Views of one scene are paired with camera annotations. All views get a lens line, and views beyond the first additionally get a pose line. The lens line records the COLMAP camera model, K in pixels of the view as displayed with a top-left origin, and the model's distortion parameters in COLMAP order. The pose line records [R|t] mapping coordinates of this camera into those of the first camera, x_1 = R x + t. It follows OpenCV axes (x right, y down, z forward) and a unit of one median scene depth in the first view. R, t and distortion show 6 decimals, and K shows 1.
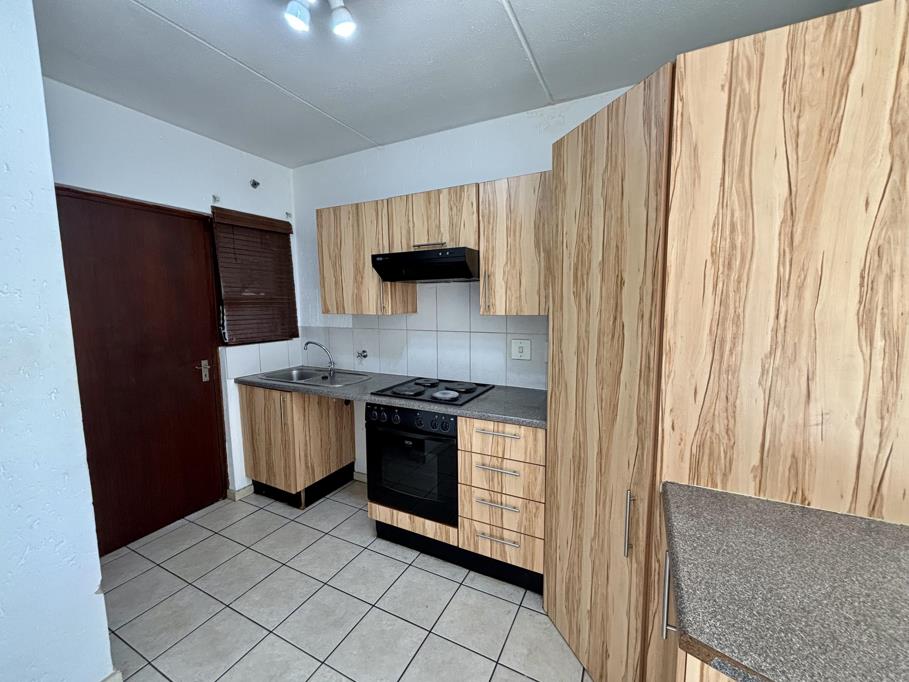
lens RADIAL K [[369.2, 0, 451.0], [0, 369.2, 339.9], [0, 0, 1]] dist [-0.003628, -0.000428]
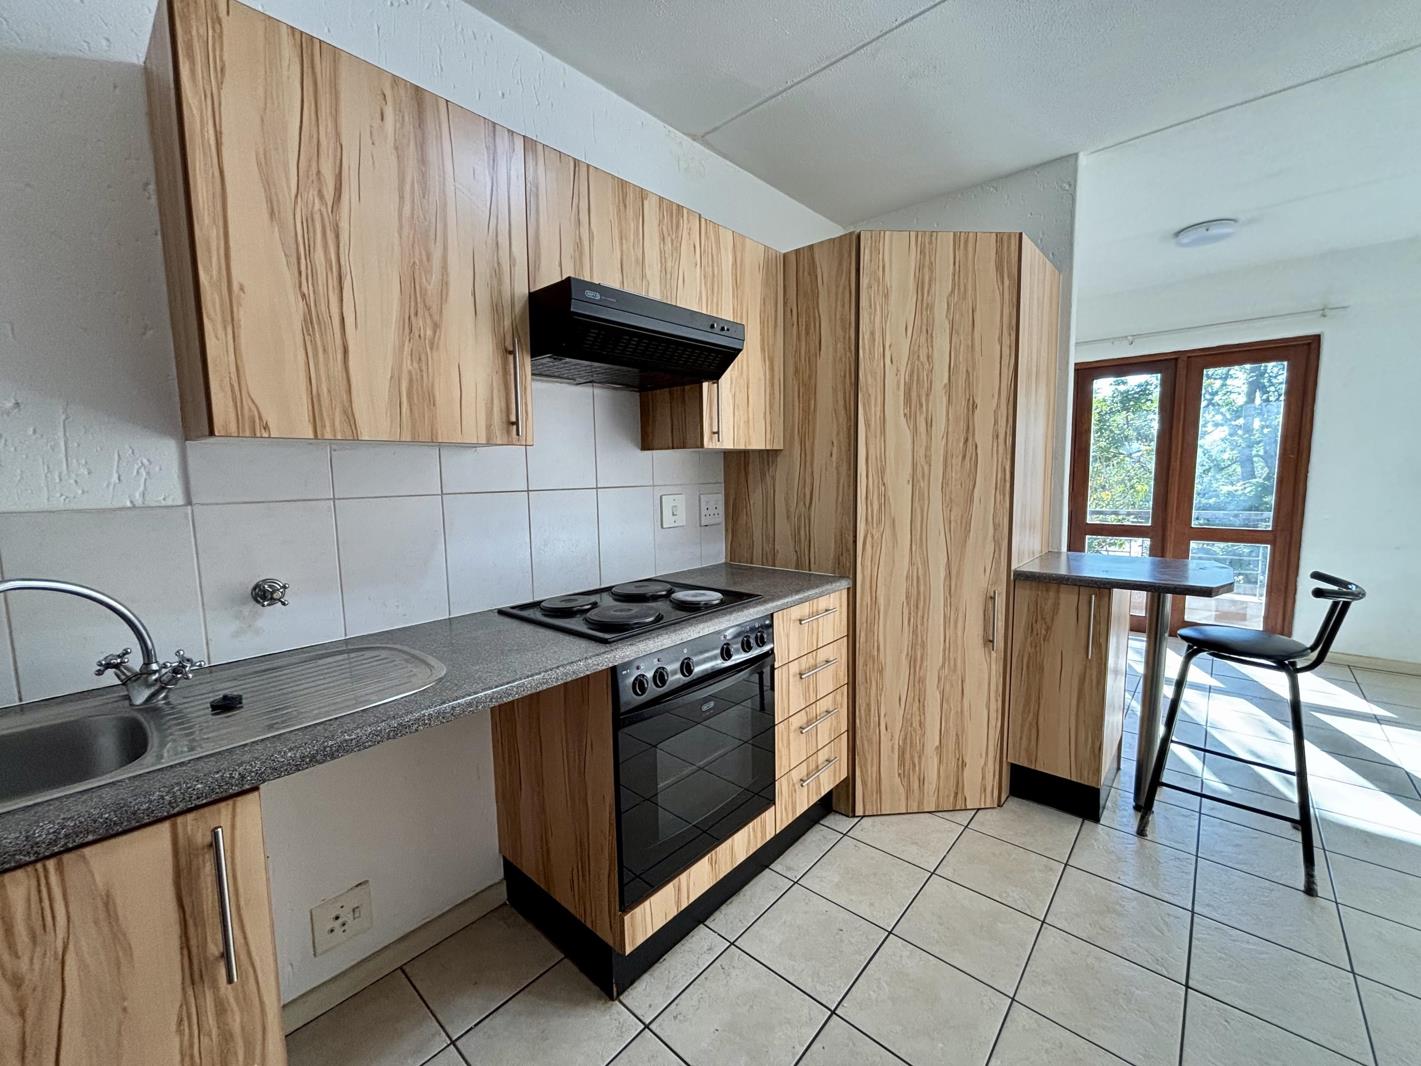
lens RADIAL K [[577.2, 0, 703.9], [0, 577.2, 533.1], [0, 0, 1]] dist [-0.003628, -0.000428]
pose [[0.251215, -0.097734, 0.962985, -0.899617], [0.116290, 0.990730, 0.070213, 0.002209], [-0.960920, 0.094346, 0.260252, 0.865967]]
